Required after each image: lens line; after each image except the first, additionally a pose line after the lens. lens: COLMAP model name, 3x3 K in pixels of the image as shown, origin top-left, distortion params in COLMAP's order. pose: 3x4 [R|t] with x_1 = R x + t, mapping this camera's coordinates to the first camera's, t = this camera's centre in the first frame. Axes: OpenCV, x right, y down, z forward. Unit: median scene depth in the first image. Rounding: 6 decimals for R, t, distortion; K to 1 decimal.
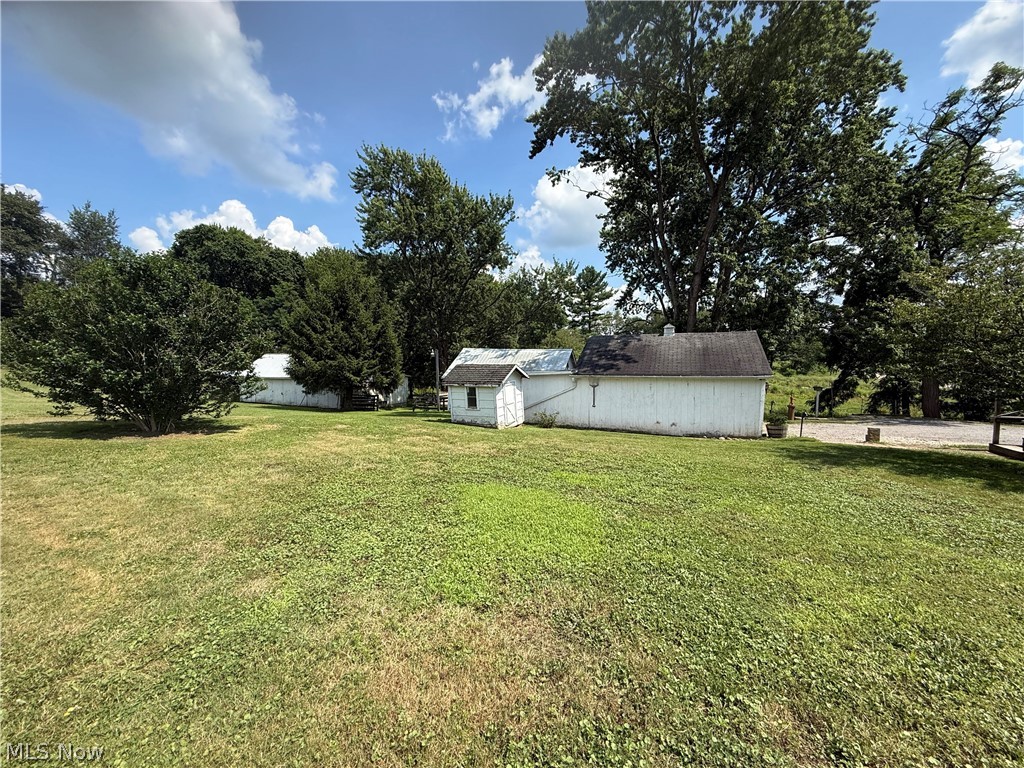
lens RADIAL K [[407.7, 0, 510.6], [0, 407.7, 380.6], [0, 0, 1]] dist [0.002318, 0.000339]
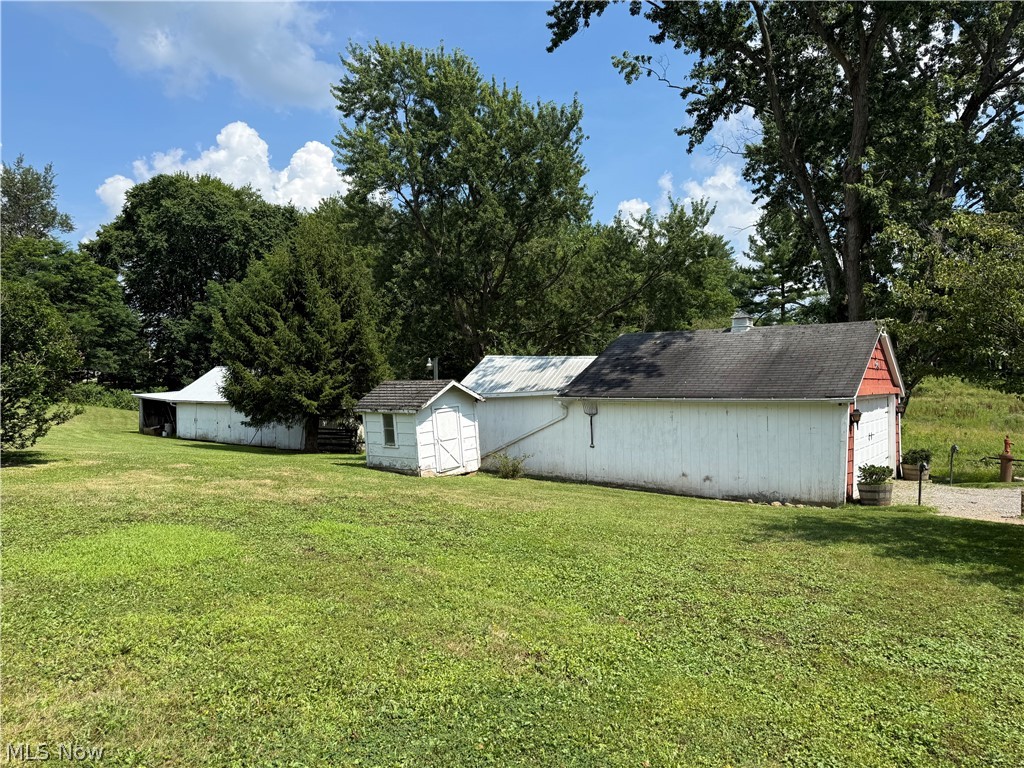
lens RADIAL K [[711.4, 0, 507.5], [0, 711.4, 382.4], [0, 0, 1]] dist [0.087439, -0.112072]
pose [[0.975332, -0.002516, -0.220730, 0.177281], [-0.006235, 0.999222, -0.038944, 0.004286], [0.220656, 0.039359, 0.974557, -0.055599]]
